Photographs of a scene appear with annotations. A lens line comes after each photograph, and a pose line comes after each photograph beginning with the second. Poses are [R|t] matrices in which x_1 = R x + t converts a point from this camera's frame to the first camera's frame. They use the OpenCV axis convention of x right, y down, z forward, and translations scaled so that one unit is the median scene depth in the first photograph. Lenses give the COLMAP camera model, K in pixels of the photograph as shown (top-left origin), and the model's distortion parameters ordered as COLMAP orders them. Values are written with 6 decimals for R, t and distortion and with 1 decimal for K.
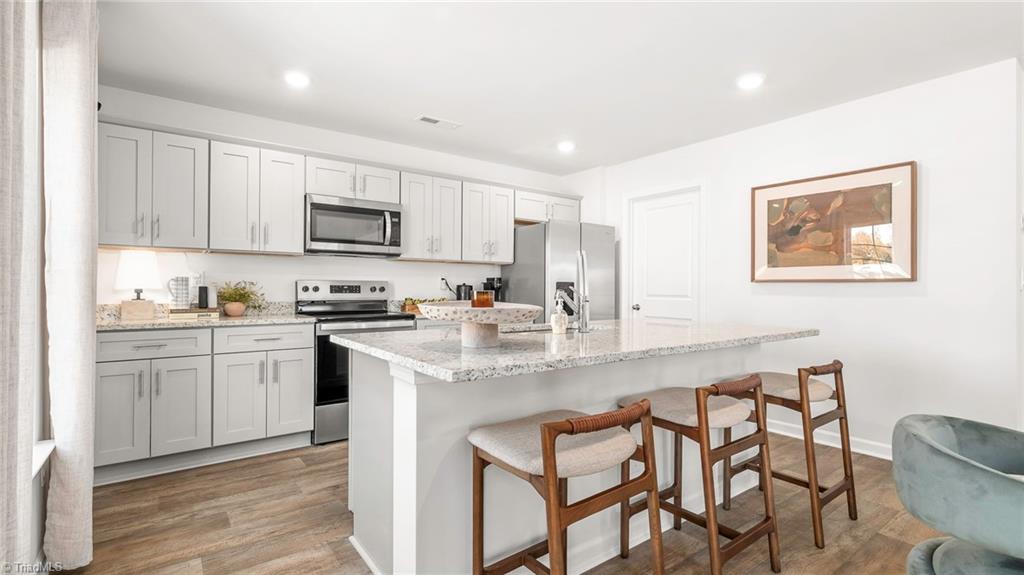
lens RADIAL K [[466.6, 0, 510.7], [0, 466.6, 286.4], [0, 0, 1]] dist [-0.003334, -0.000135]
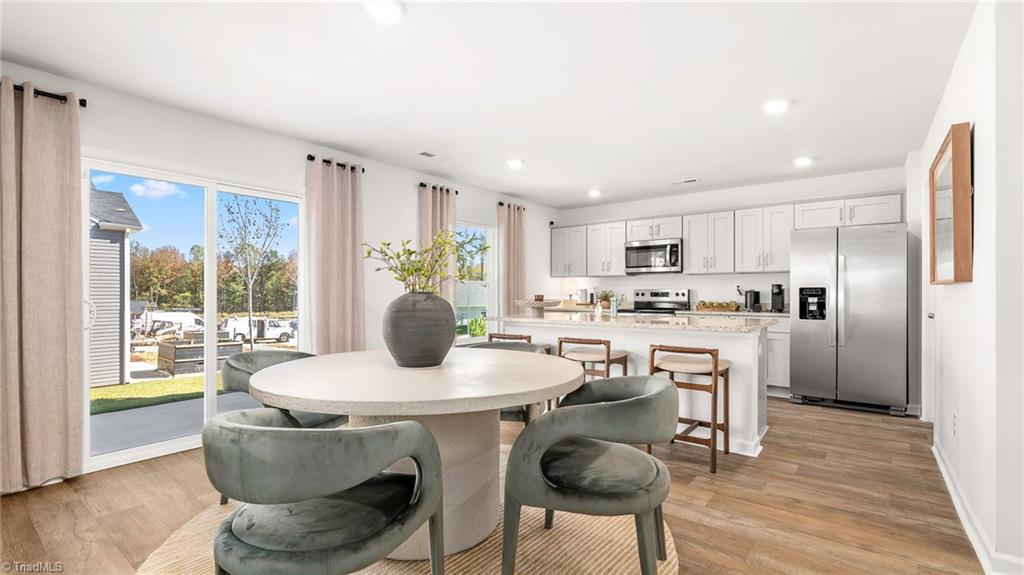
lens RADIAL K [[466.6, 0, 512.6], [0, 466.6, 291.1], [0, 0, 1]] dist [-0.003334, -0.000135]
pose [[0.267926, -0.008697, -0.963400, 1.112789], [0.006860, 0.999951, -0.007120, 0.002016], [0.963415, -0.004702, 0.267972, 0.075366]]
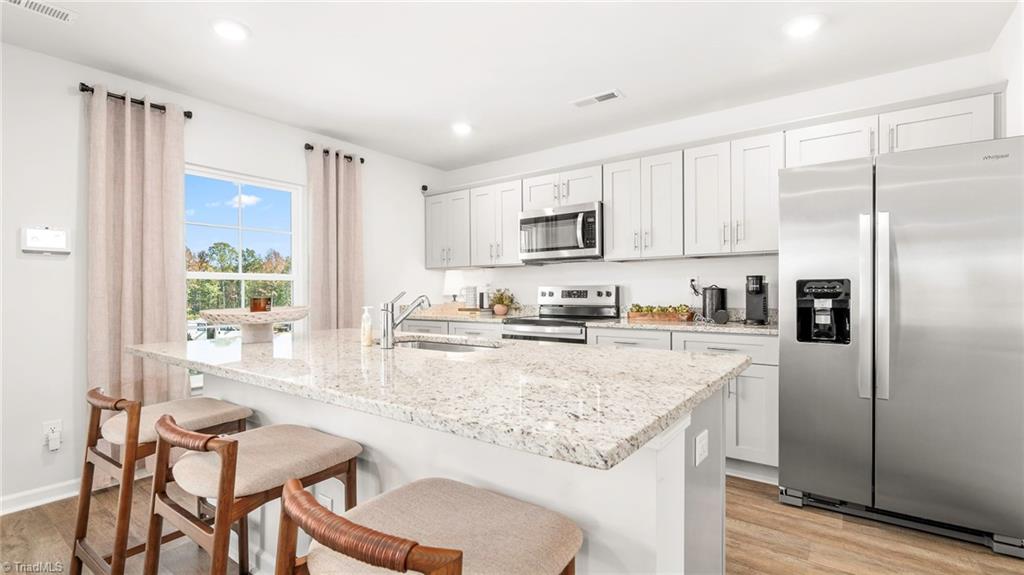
lens RADIAL K [[466.6, 0, 511.0], [0, 466.6, 292.2], [0, 0, 1]] dist [-0.003334, -0.000135]
pose [[0.284757, -0.006575, -0.958577, 0.614996], [0.012325, 0.999919, -0.003198, 0.003339], [0.958520, -0.010903, 0.284815, 0.594679]]
